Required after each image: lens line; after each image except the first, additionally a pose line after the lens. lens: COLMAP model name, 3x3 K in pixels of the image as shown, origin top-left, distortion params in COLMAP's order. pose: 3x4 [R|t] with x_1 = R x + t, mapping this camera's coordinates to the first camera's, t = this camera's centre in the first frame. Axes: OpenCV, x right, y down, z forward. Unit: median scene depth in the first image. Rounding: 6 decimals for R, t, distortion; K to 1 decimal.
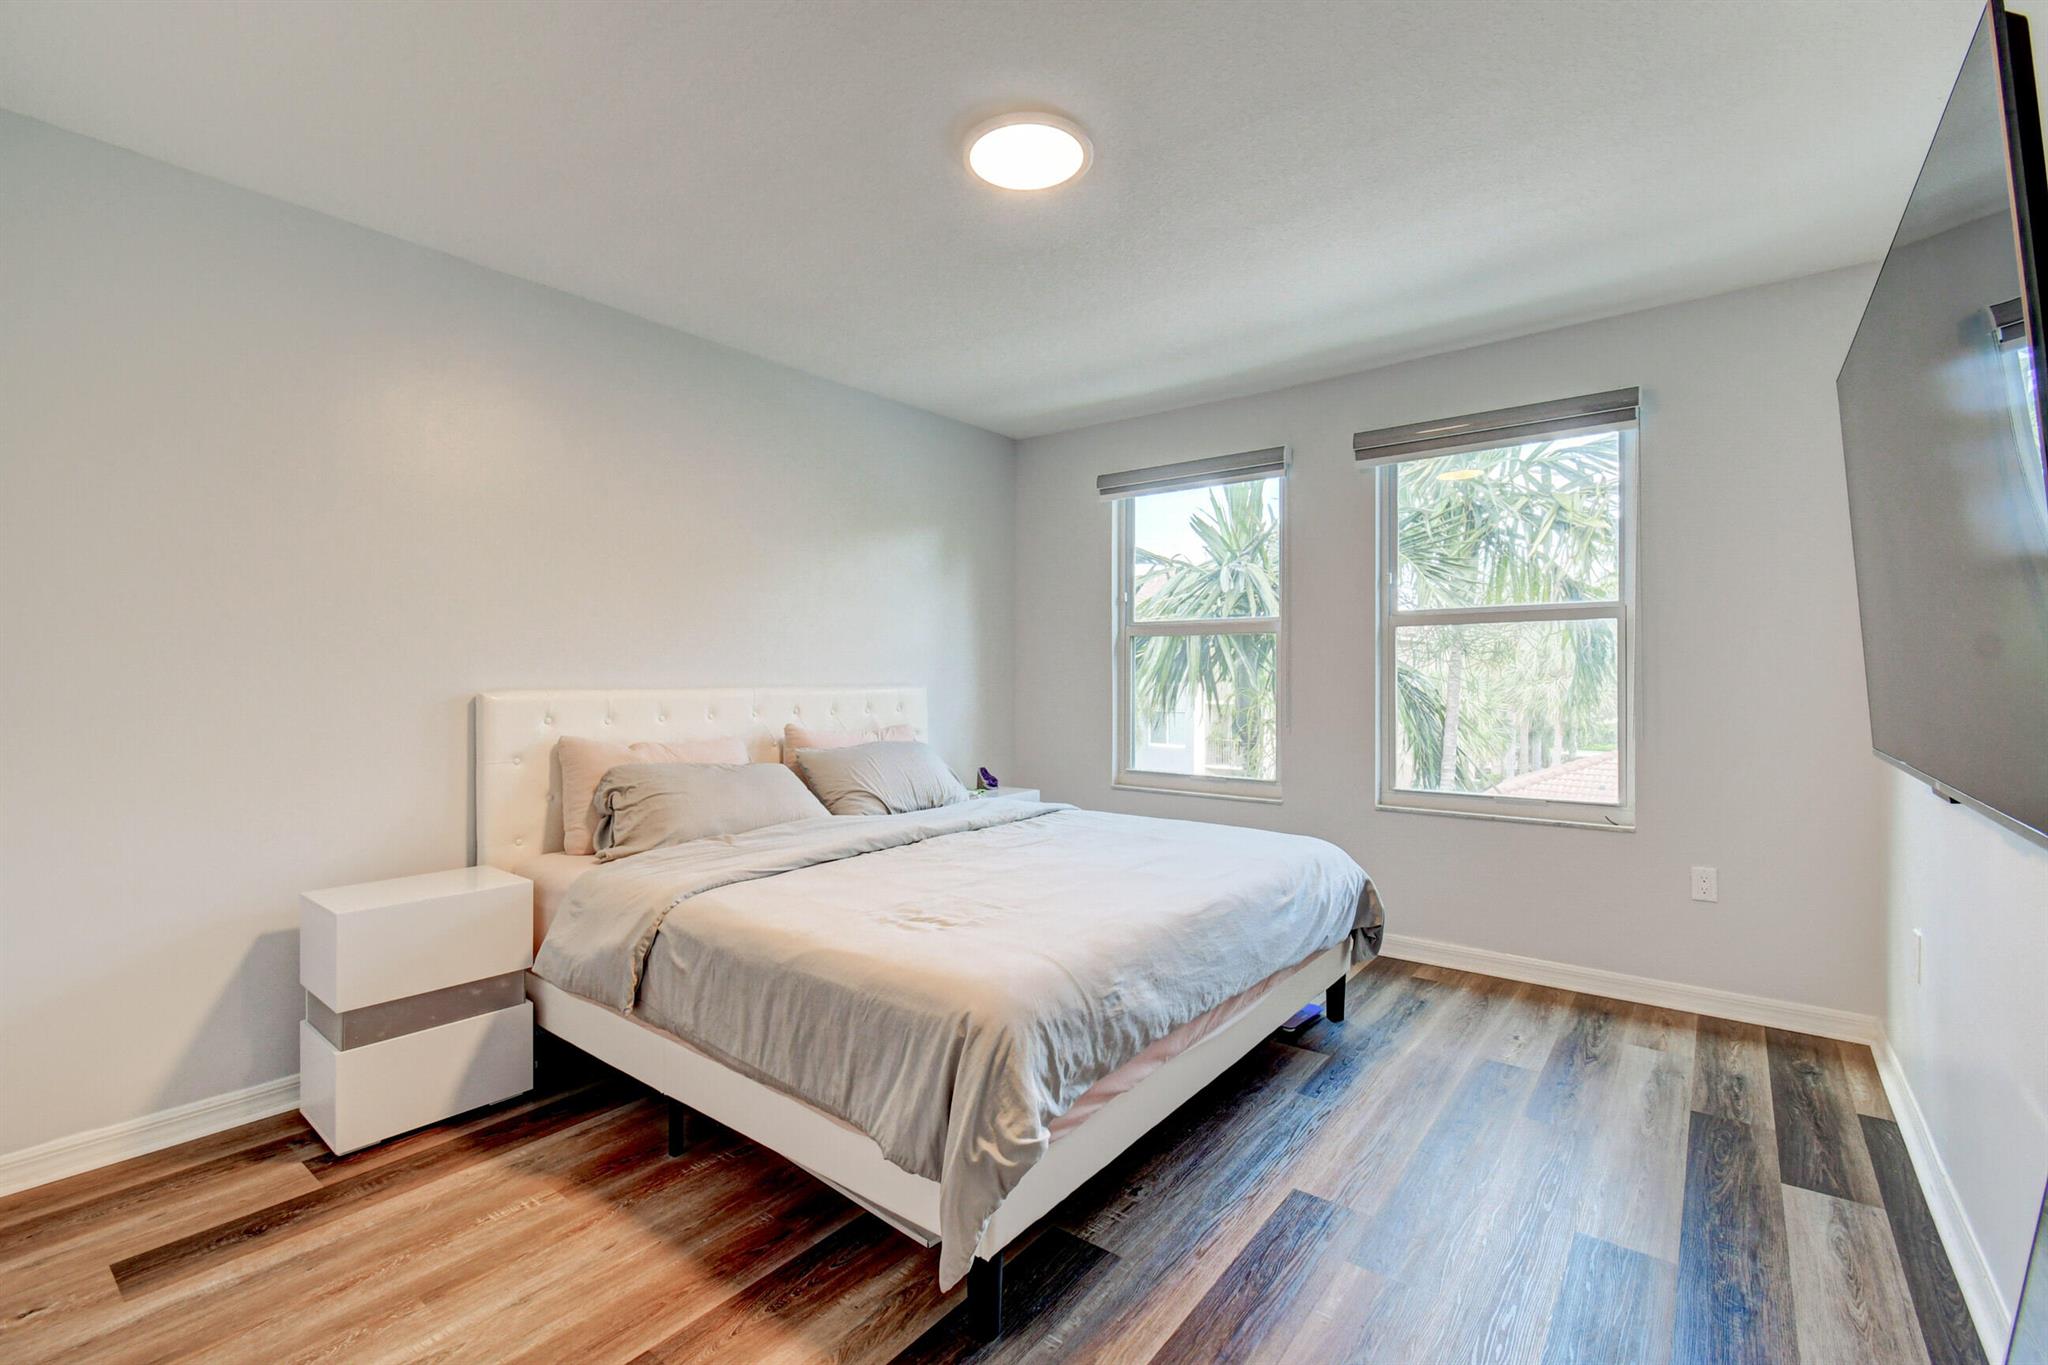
lens RADIAL K [[901.7, 0, 1039.4], [0, 901.7, 679.5], [0, 0, 1]] dist [0.010336, 0.000072]
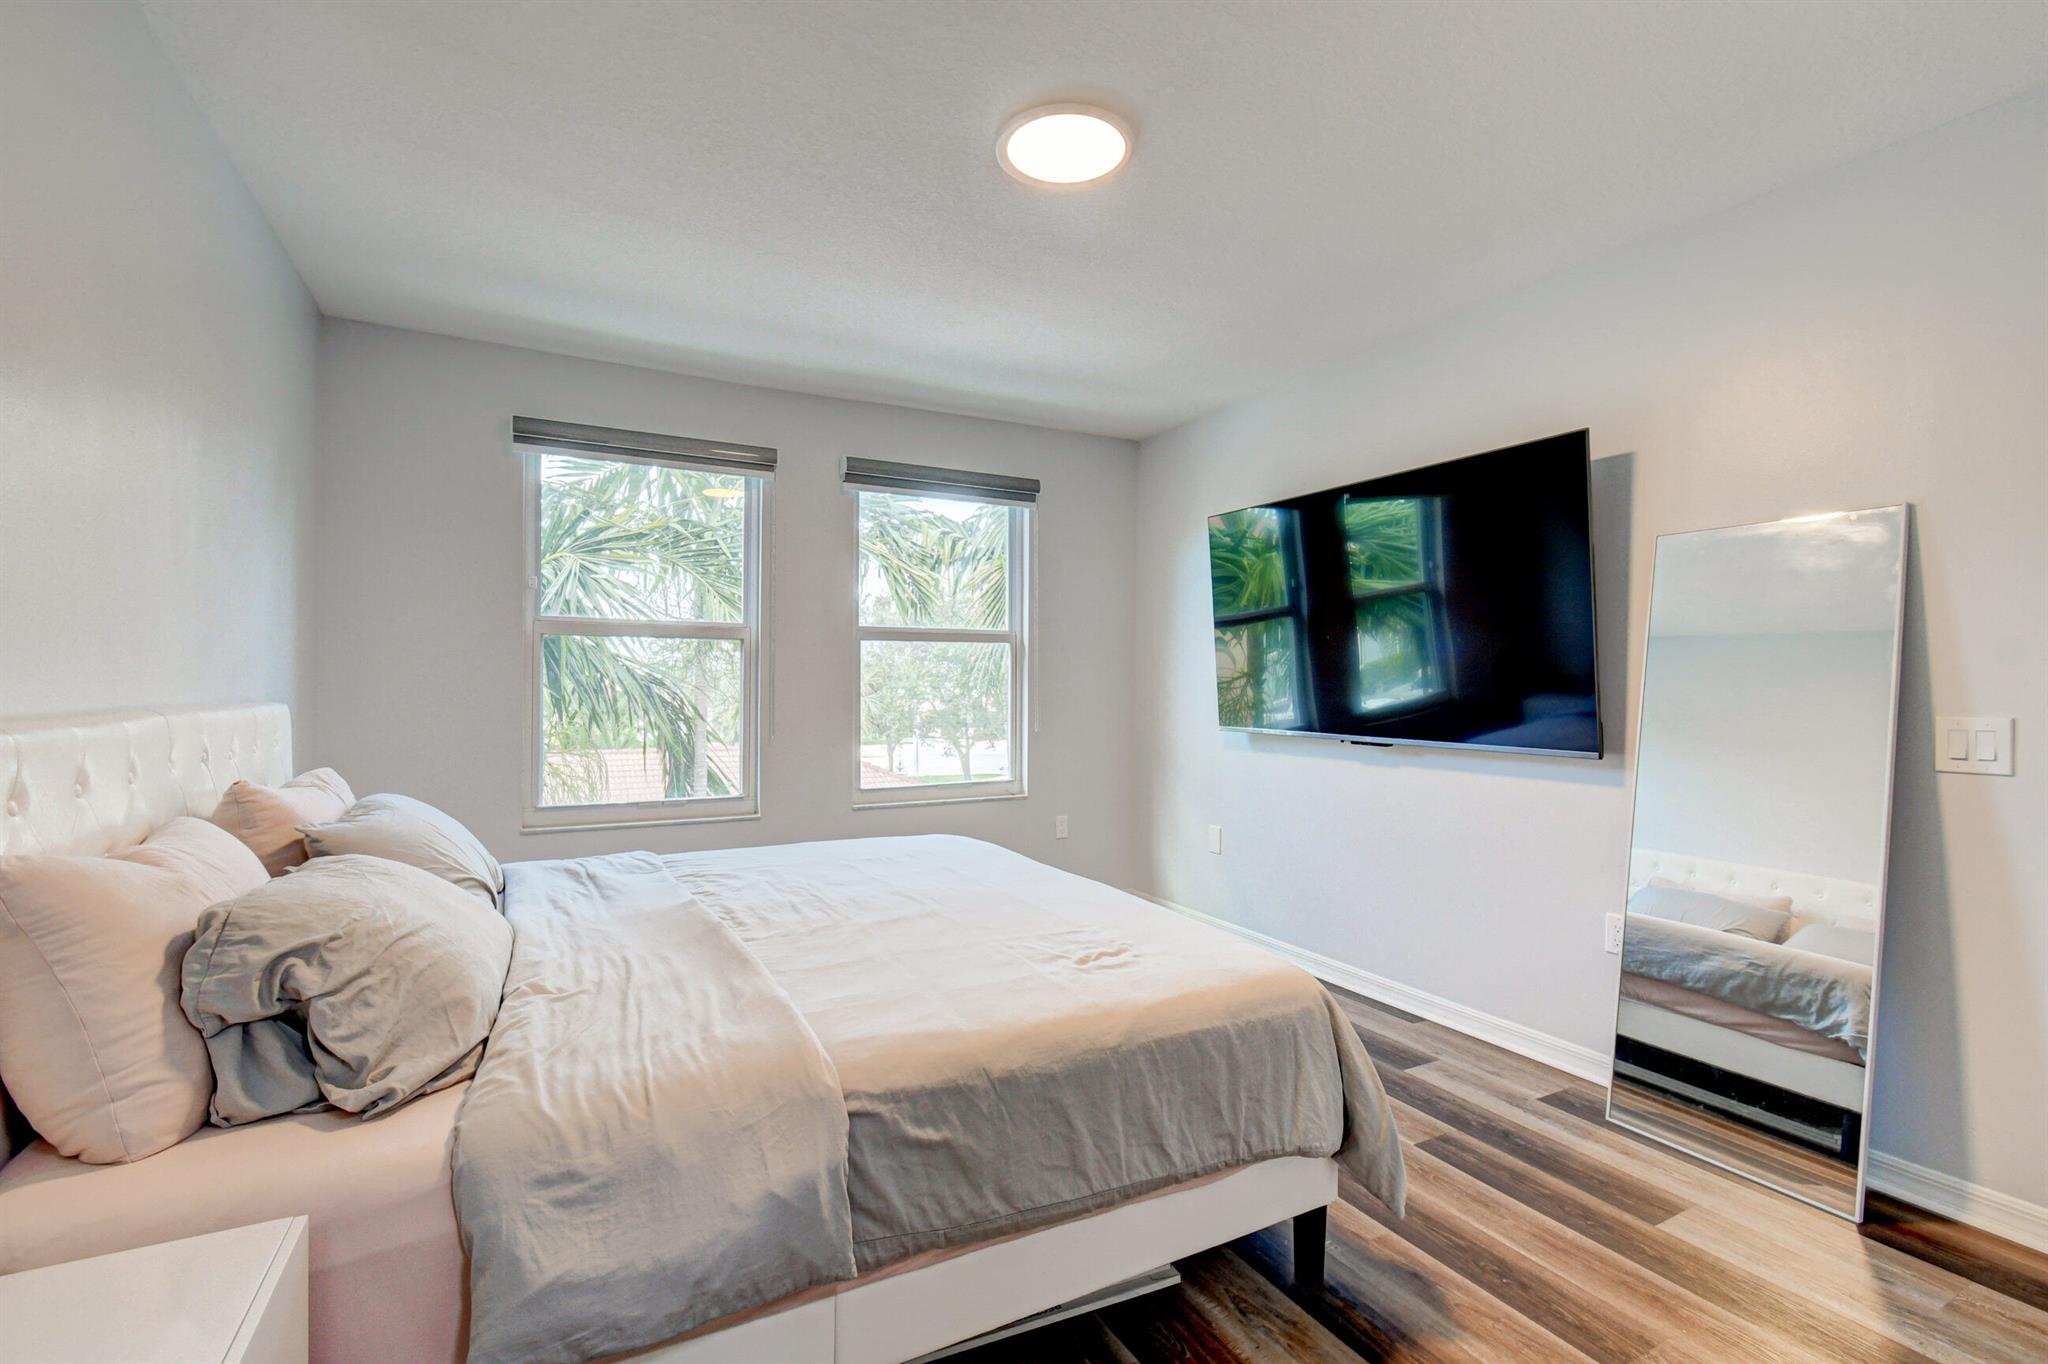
lens RADIAL K [[901.7, 0, 1028.6], [0, 901.7, 686.9], [0, 0, 1]] dist [0.010336, 0.000072]
pose [[0.413000, -0.002623, 0.910727, -0.587117], [0.002849, 0.999995, 0.001588, -0.004239], [-0.910727, 0.001938, 0.413005, 0.411533]]
